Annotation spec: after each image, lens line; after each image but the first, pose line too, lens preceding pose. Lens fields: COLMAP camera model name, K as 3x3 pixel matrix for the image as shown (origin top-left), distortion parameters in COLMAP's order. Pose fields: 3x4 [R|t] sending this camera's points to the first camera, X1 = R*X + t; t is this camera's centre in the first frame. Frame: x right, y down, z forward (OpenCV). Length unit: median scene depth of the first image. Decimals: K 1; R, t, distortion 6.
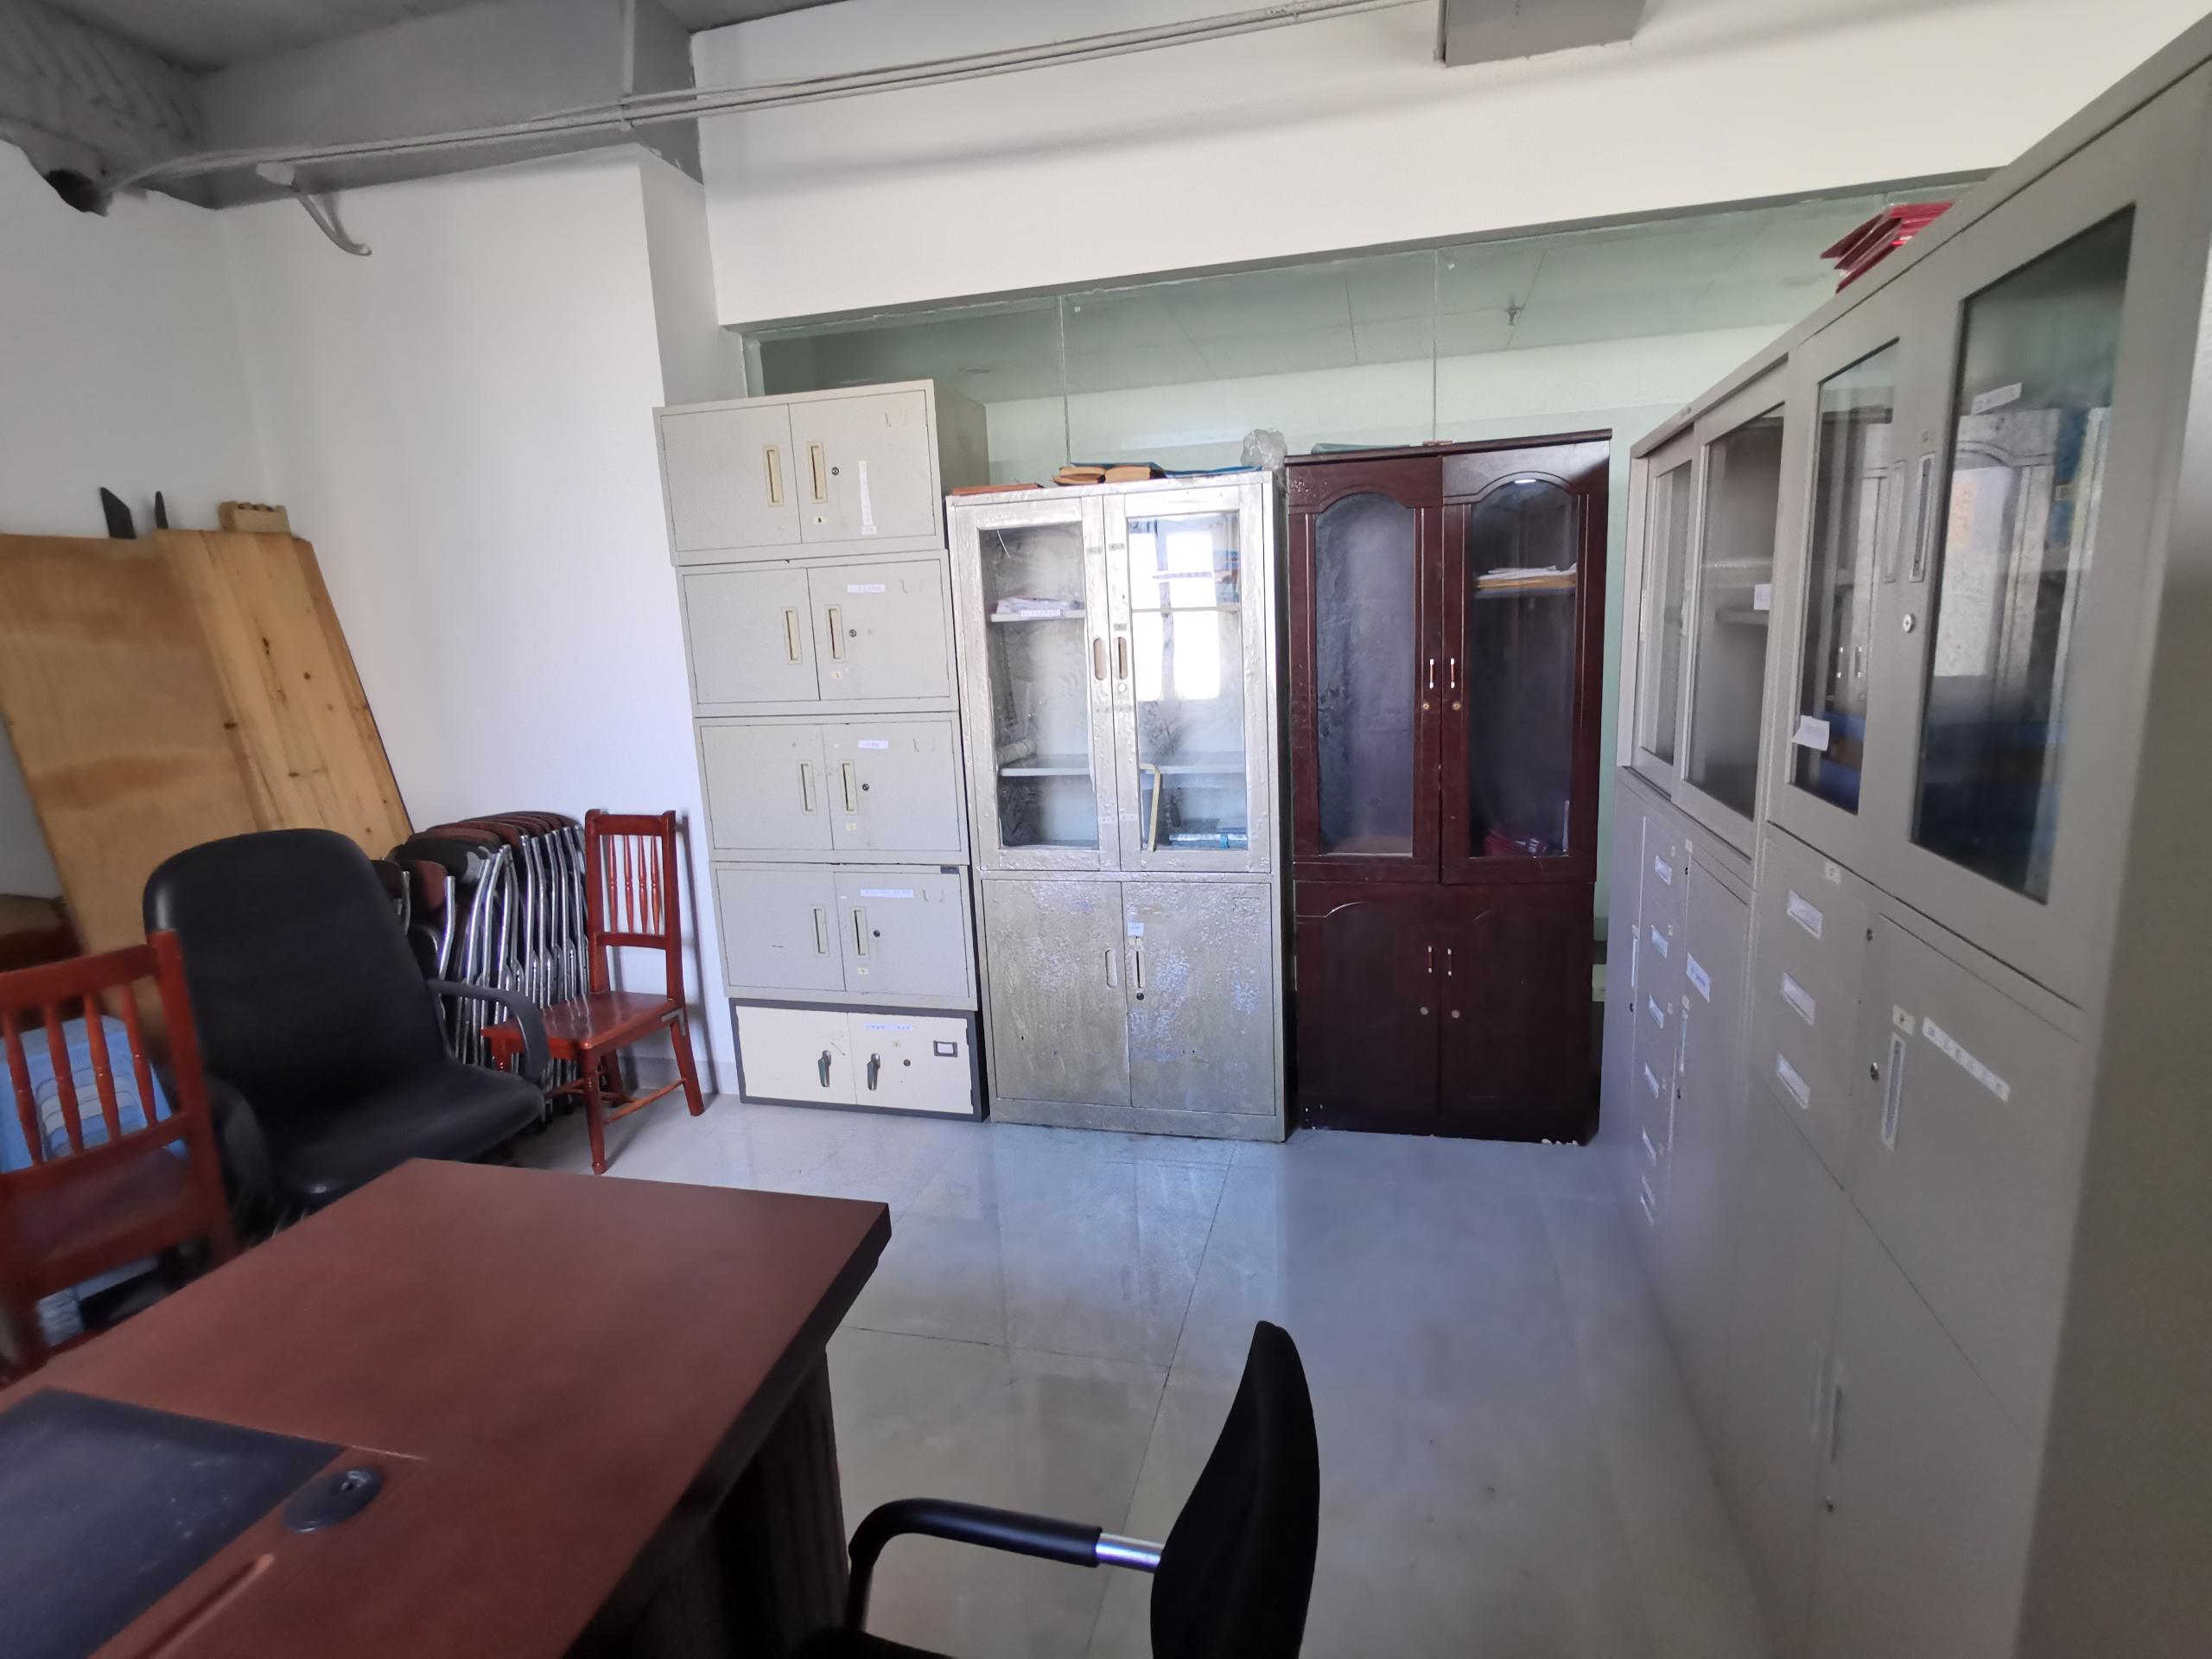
lens RADIAL K [[1066.8, 0, 1127.3], [0, 1066.8, 828.5], [0, 0, 1]] dist [0.004183, -0.009175]
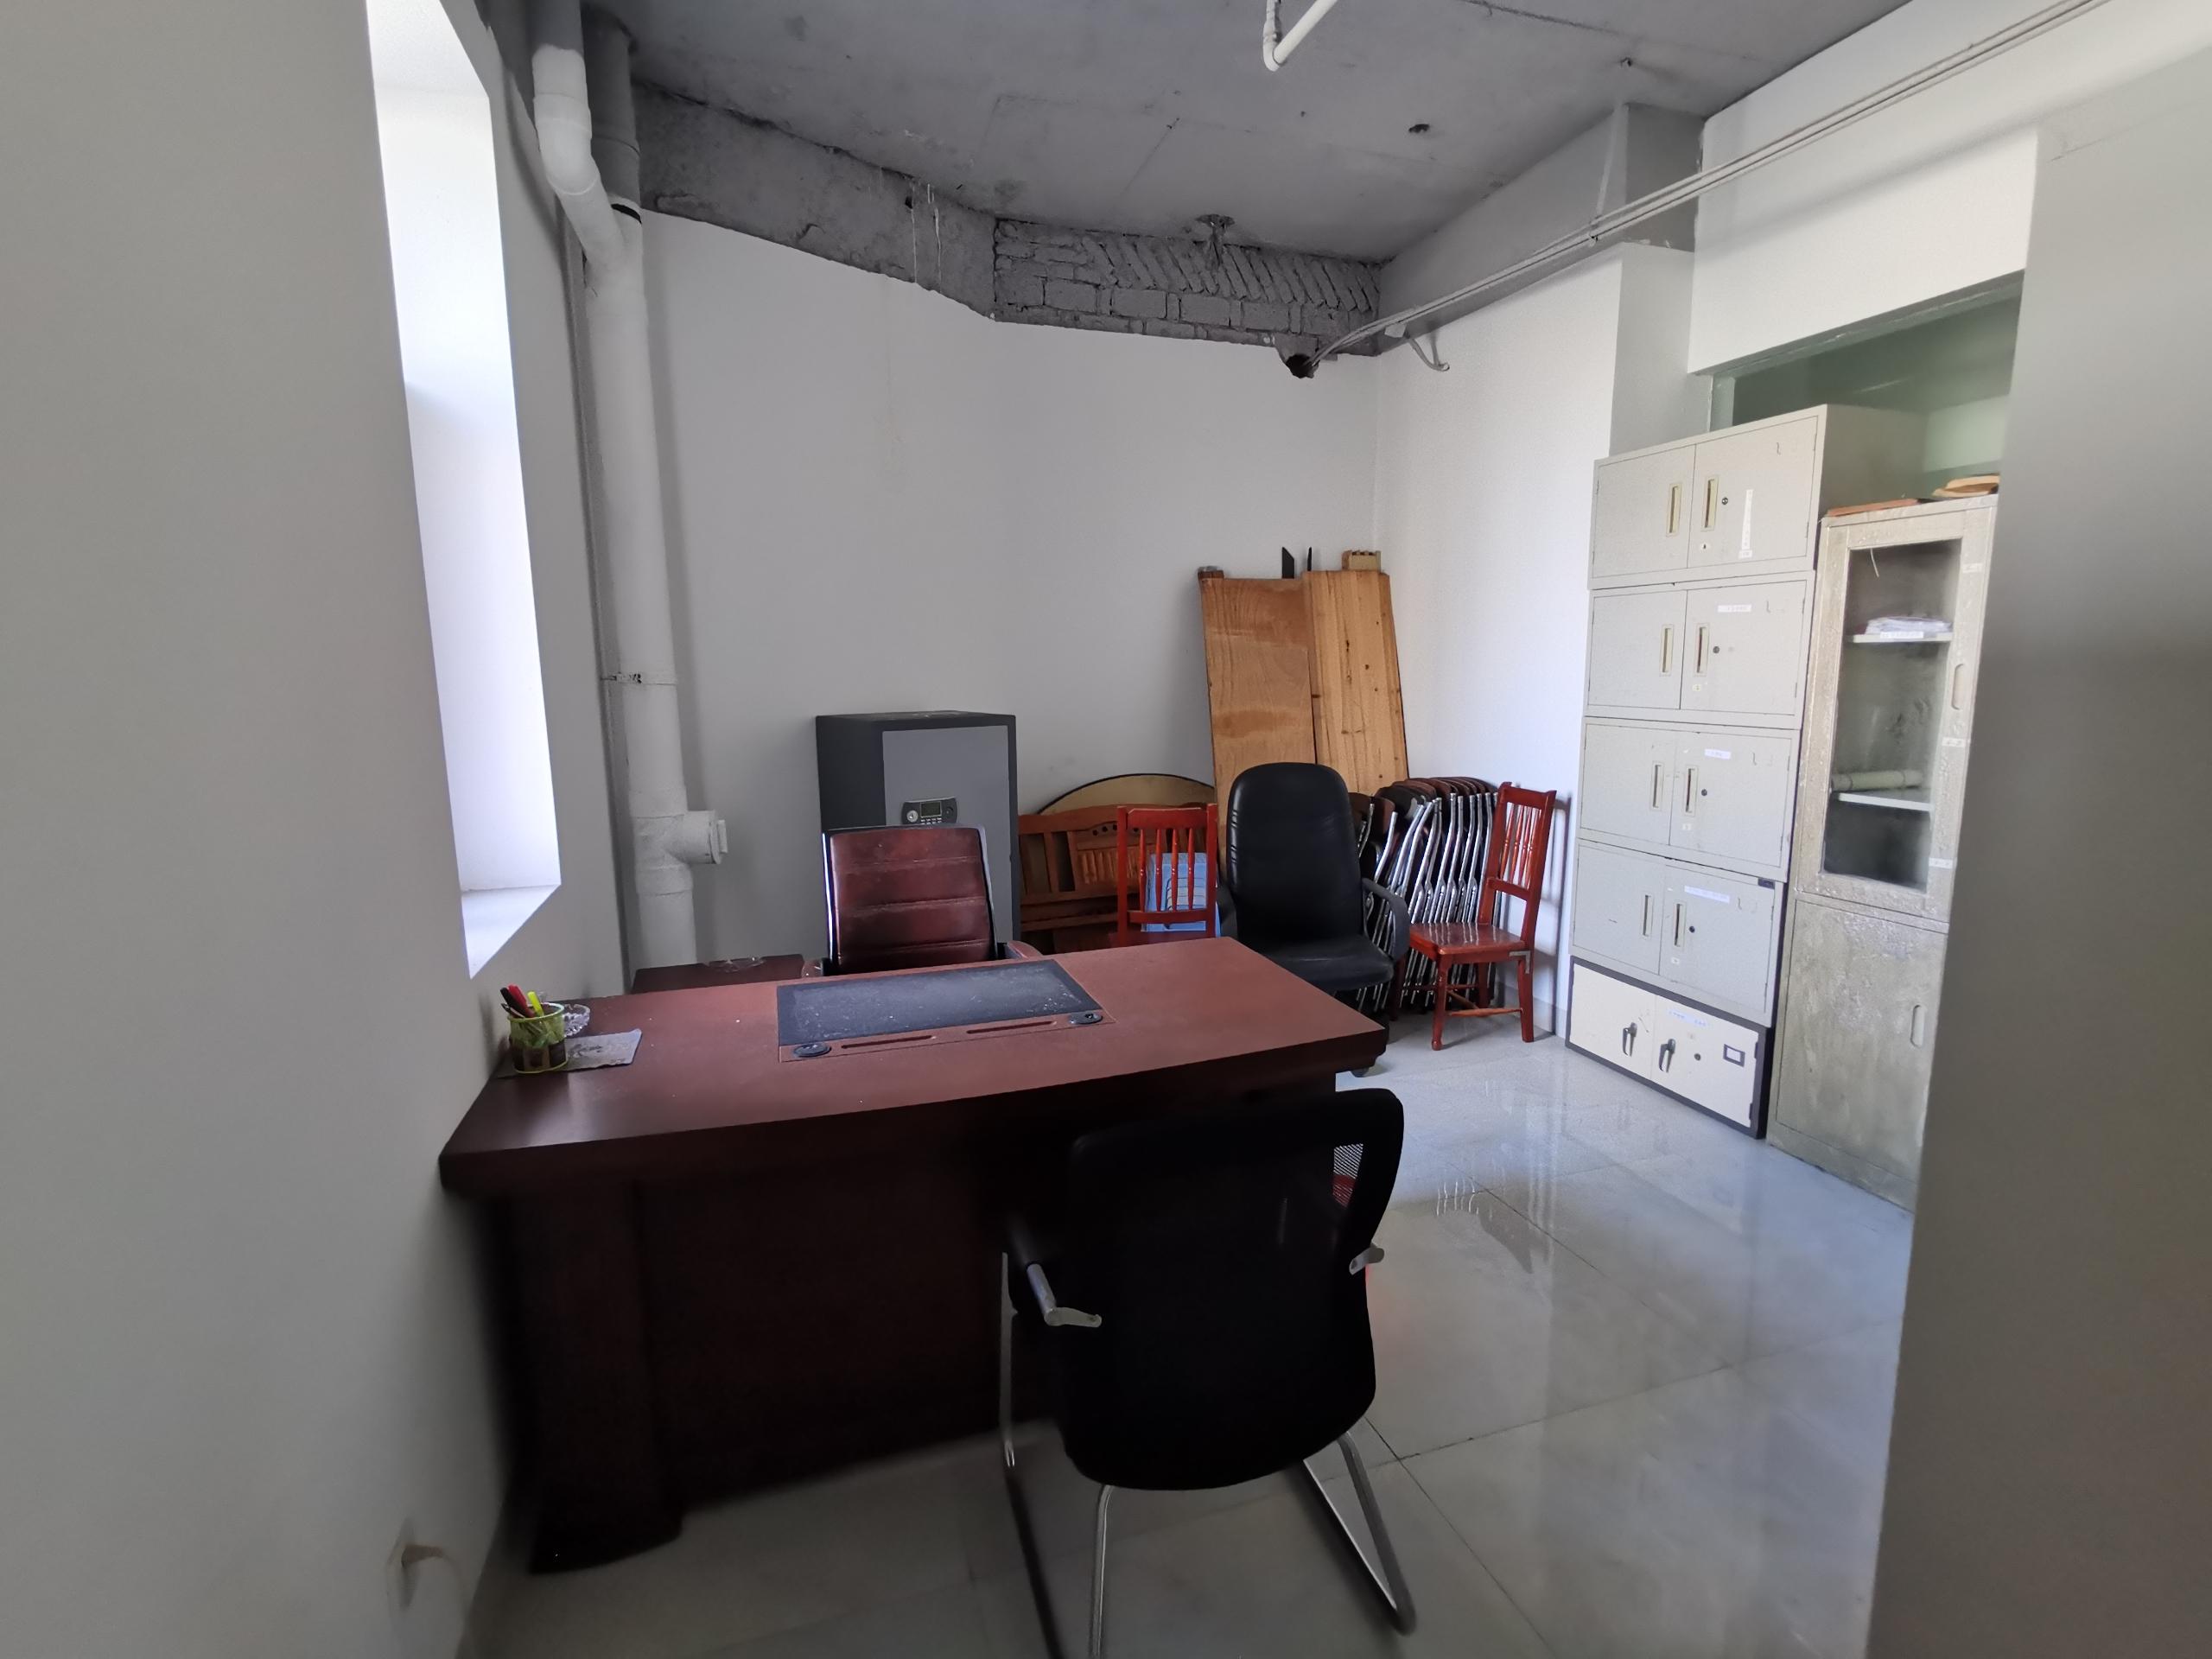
lens RADIAL K [[1066.8, 0, 1127.3], [0, 1066.8, 828.5], [0, 0, 1]] dist [0.004183, -0.009175]
pose [[0.534508, 0.168674, -0.828161, 0.336689], [-0.170598, 0.981245, 0.089746, -0.000286], [0.827767, 0.093312, 0.553259, -0.073268]]
